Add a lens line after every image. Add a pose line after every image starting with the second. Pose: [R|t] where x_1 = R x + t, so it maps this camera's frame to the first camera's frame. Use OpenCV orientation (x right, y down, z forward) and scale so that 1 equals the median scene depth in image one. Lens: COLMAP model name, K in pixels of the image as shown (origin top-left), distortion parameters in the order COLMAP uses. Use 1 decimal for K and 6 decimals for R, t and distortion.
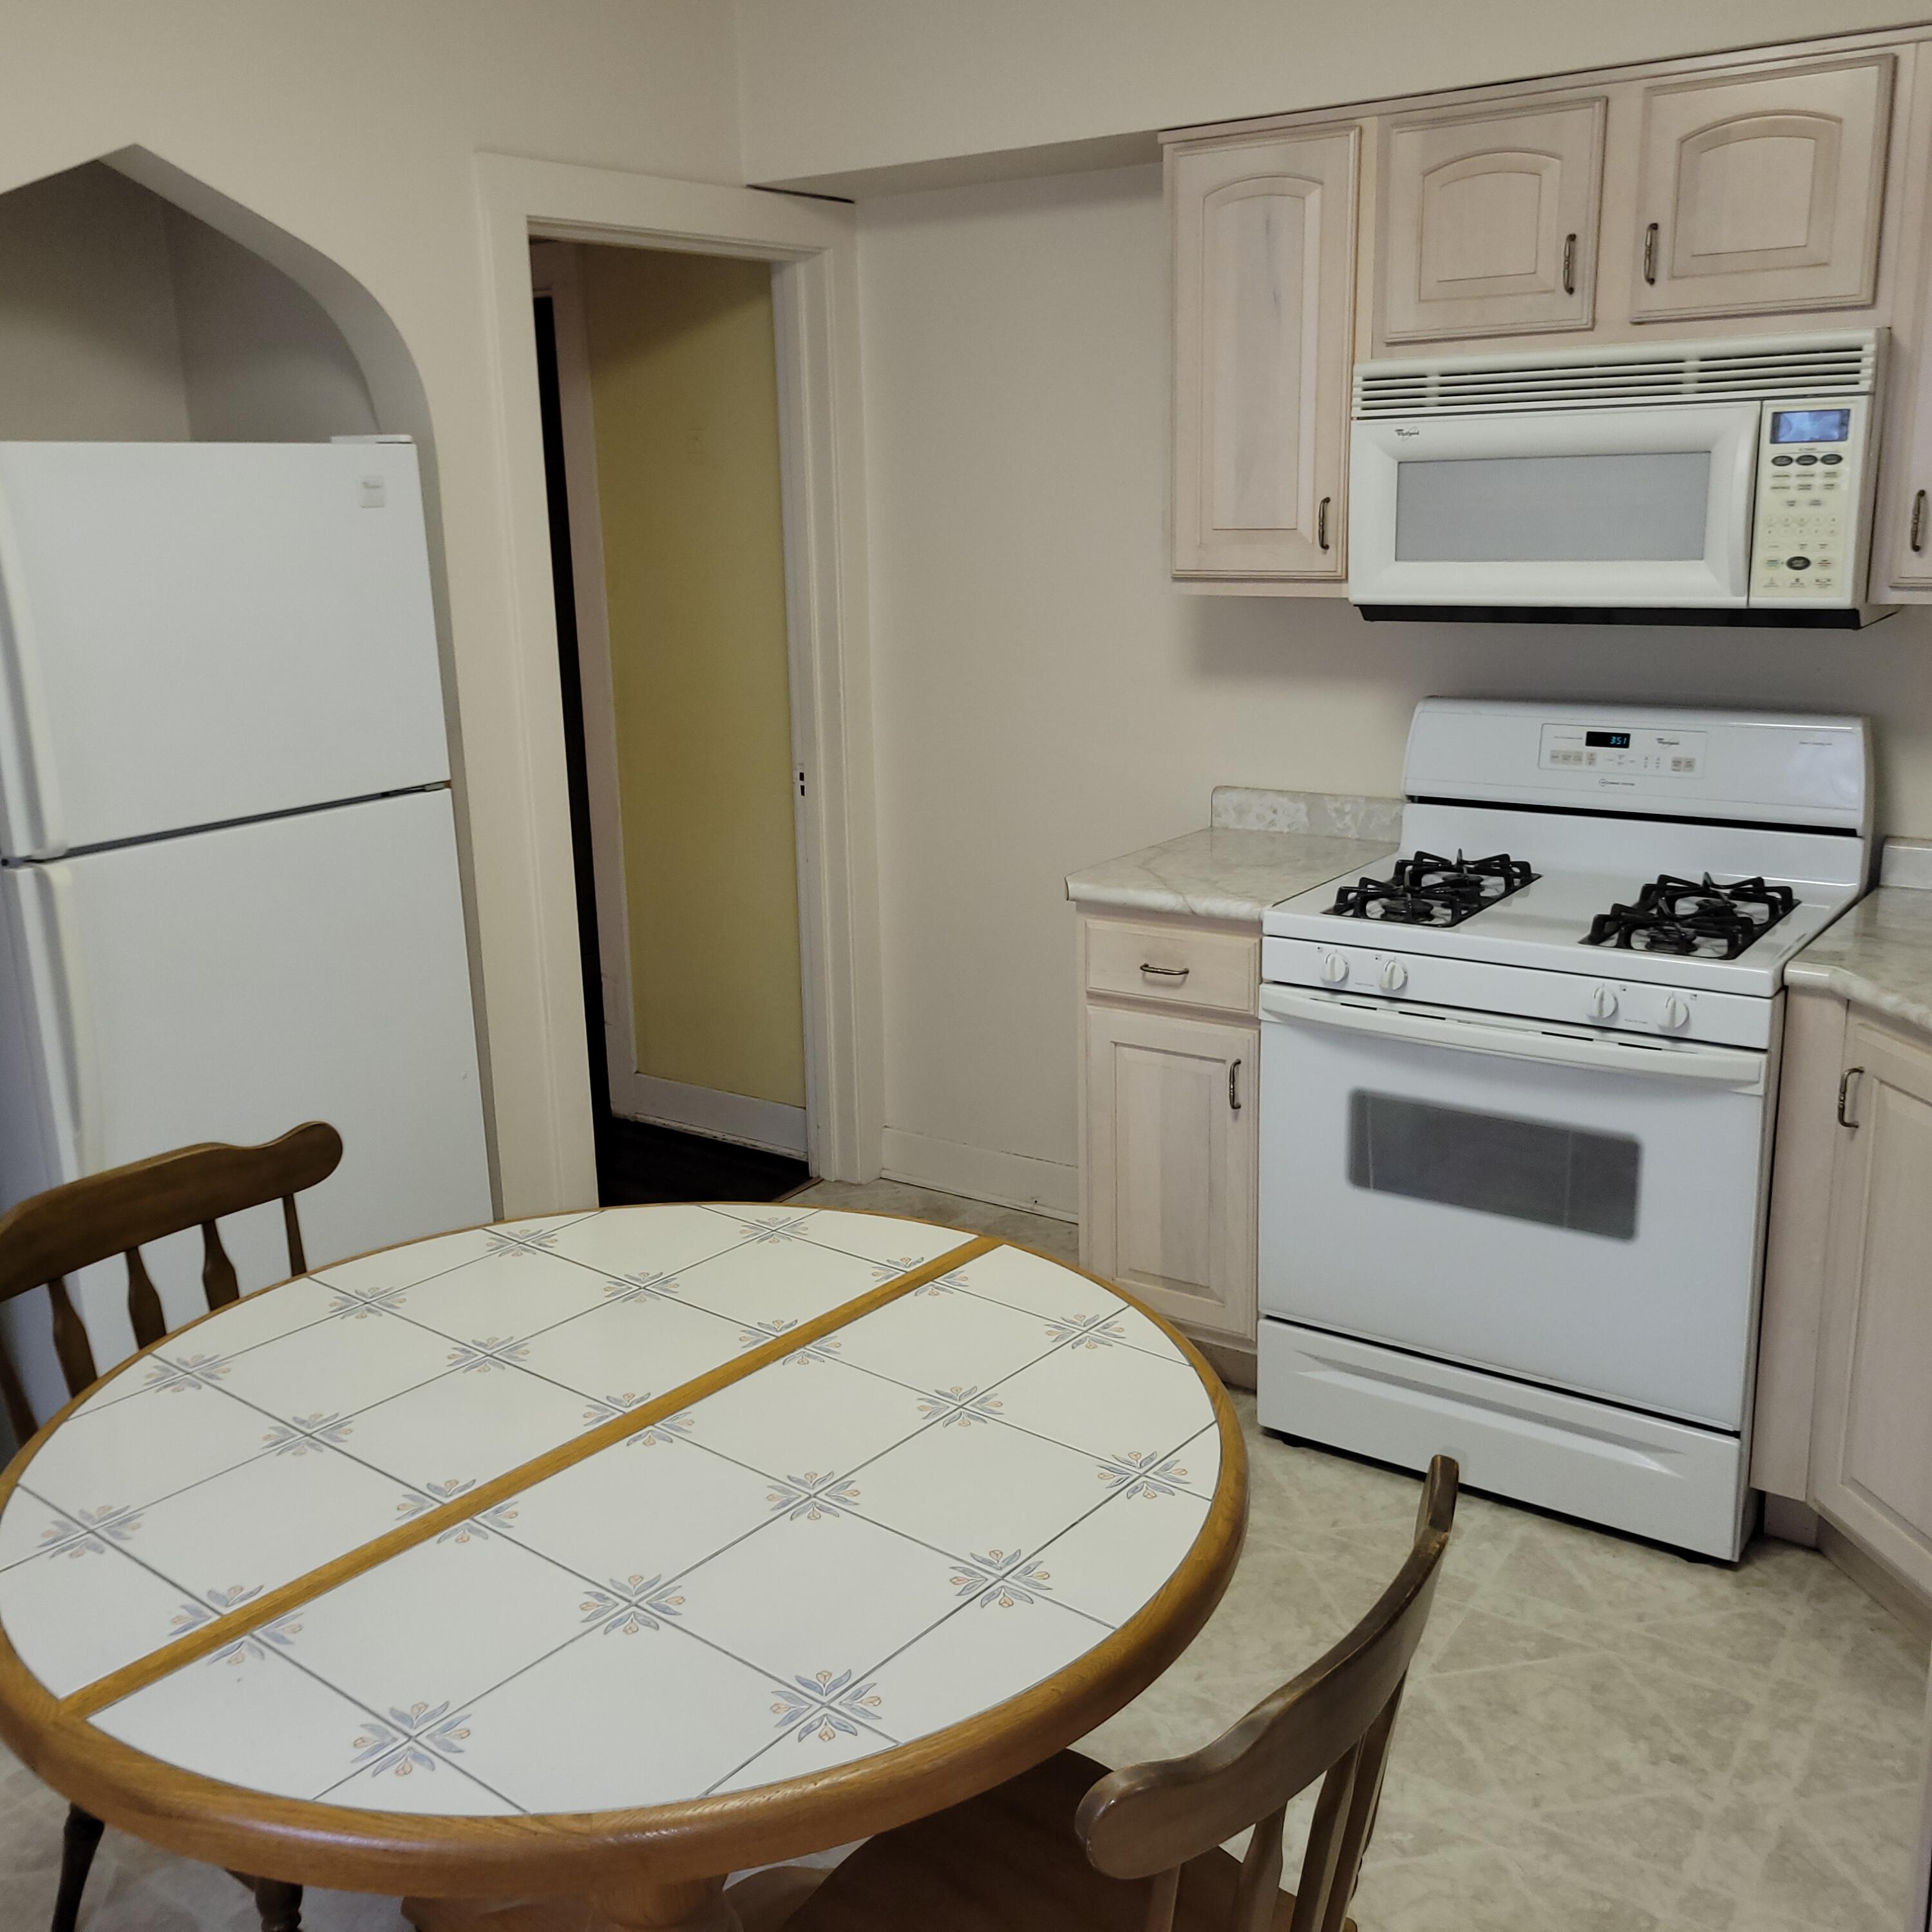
lens RADIAL K [[2141.4, 0, 966.0], [0, 2141.4, 966.0], [0, 0, 1]] dist [0.164344, -0.025220]
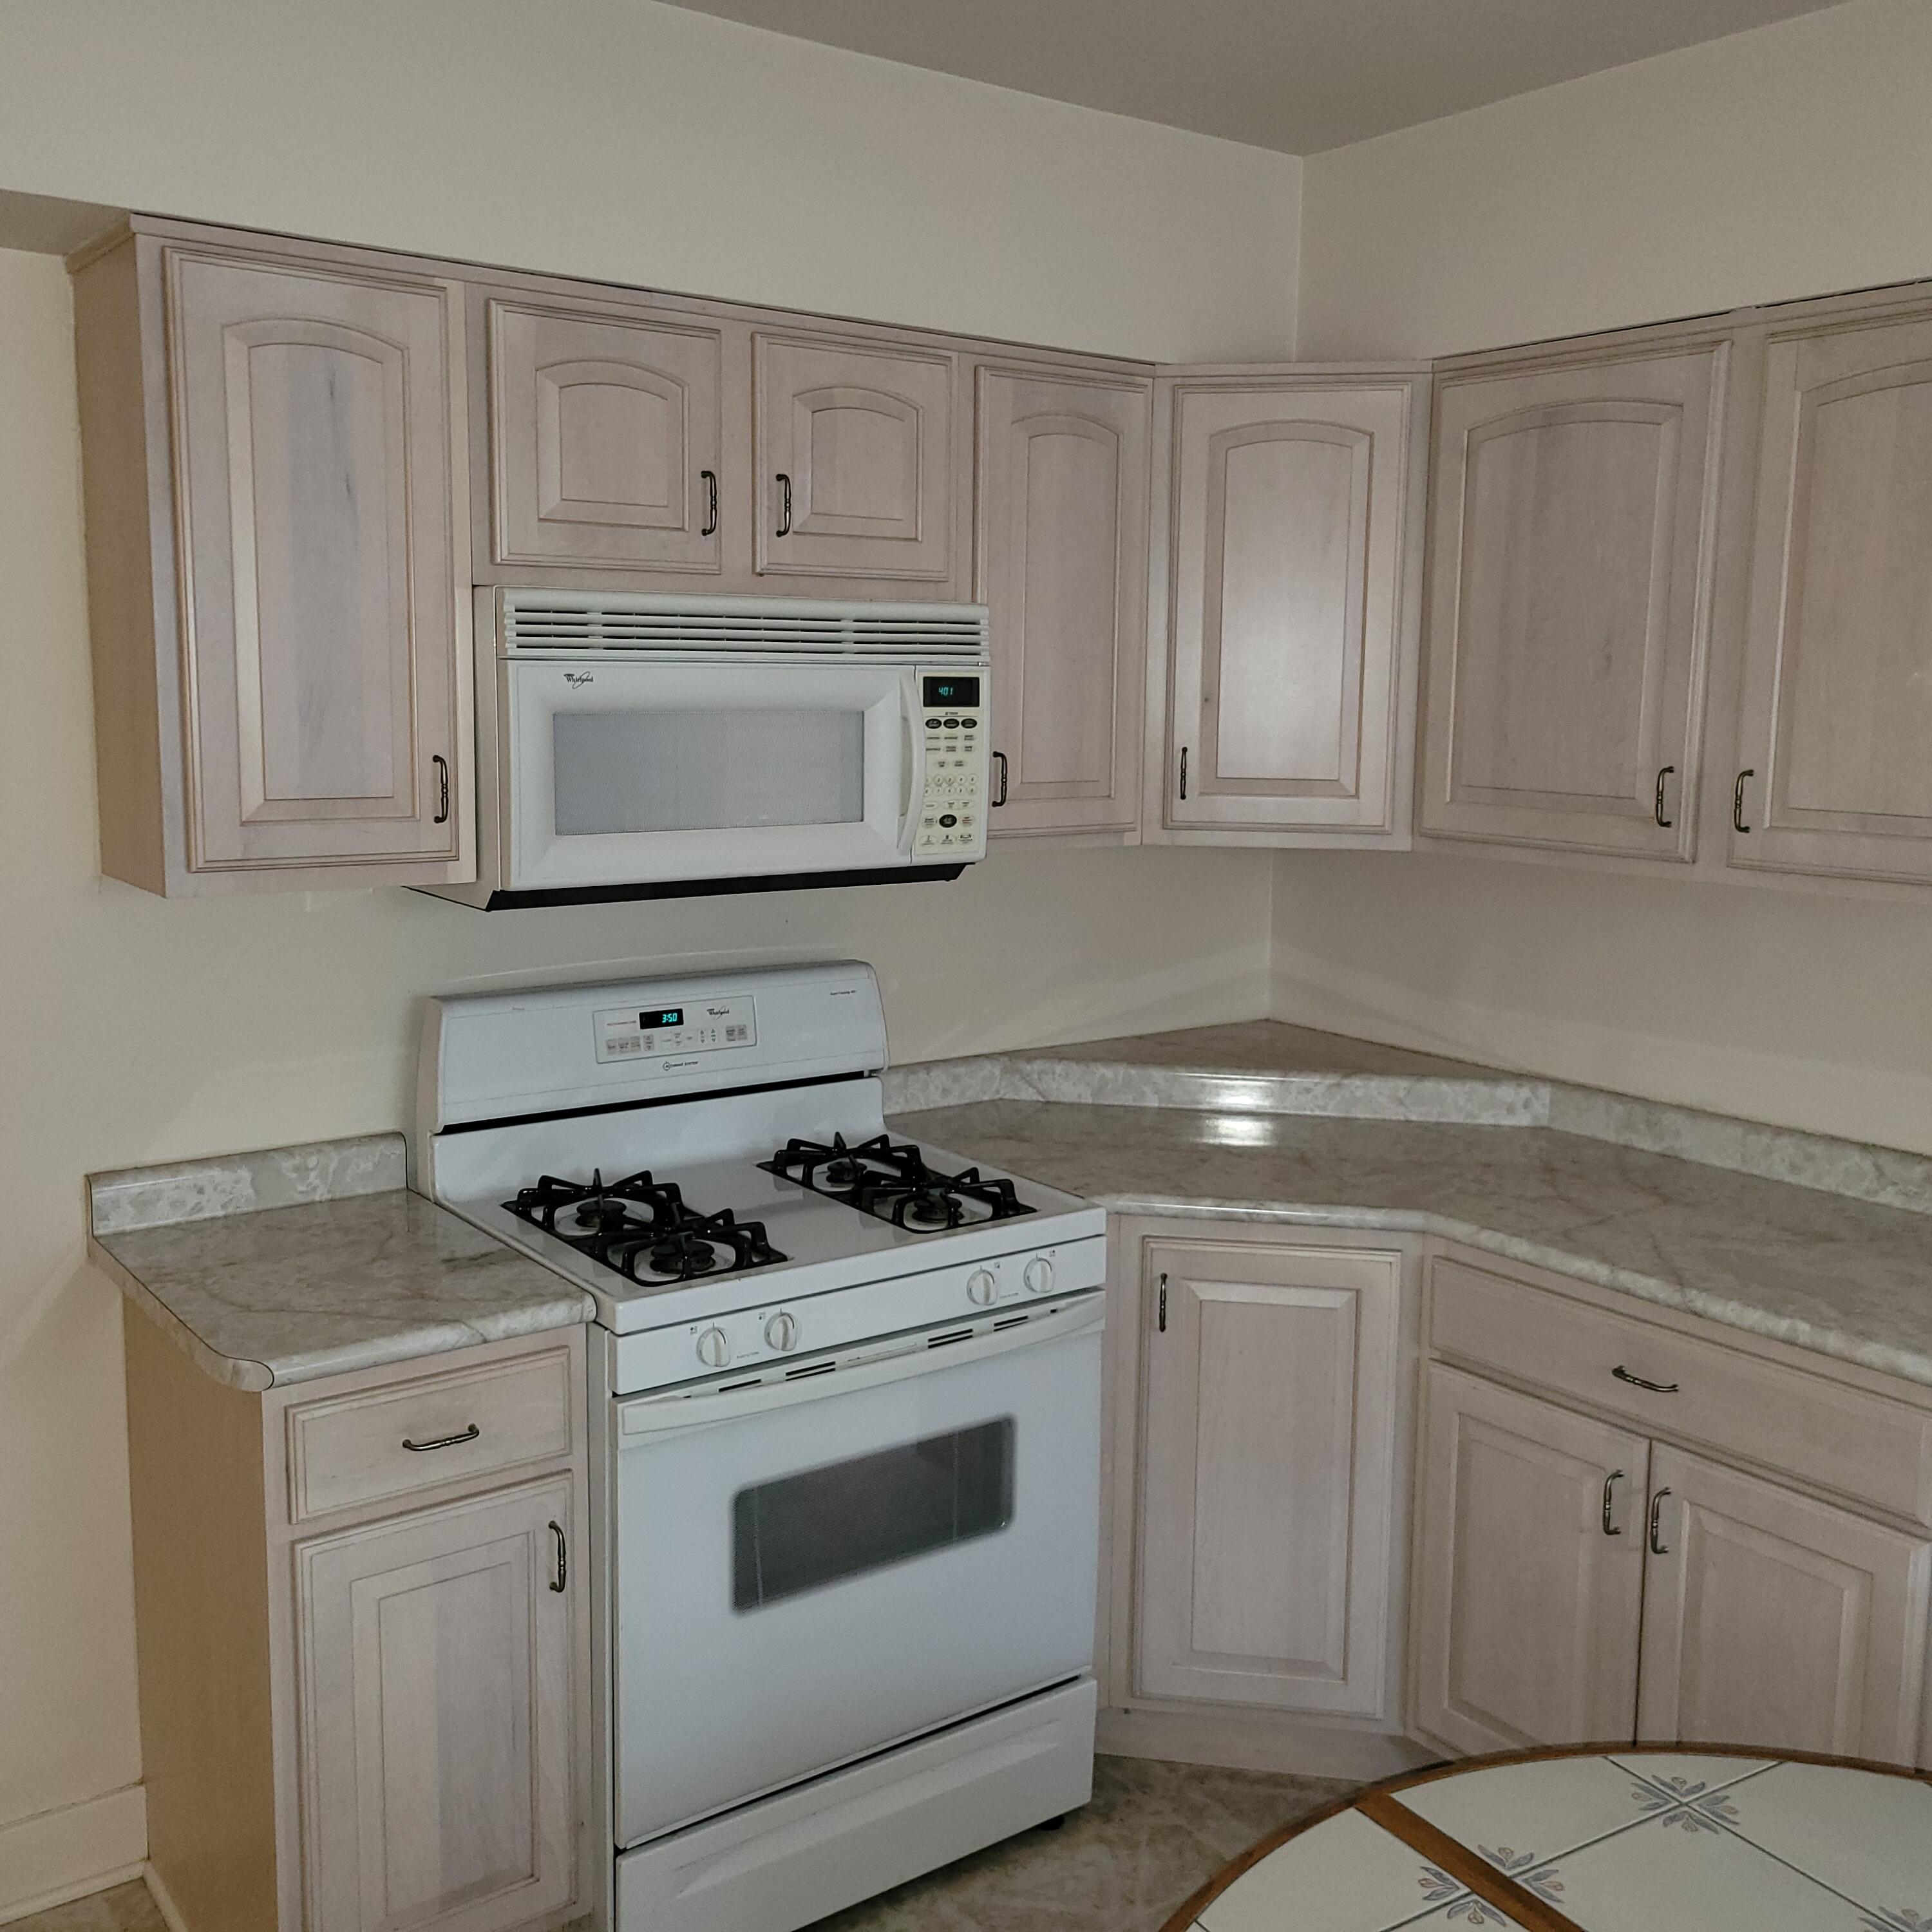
lens RADIAL K [[1966.5, 0, 966.0], [0, 1966.5, 966.0], [0, 0, 1]] dist [0.045791, -0.025329]
pose [[0.299308, -0.121301, 0.946415, -0.458323], [0.201803, 0.977496, 0.061463, -0.159379], [-0.932572, 0.172592, 0.317052, 0.663342]]
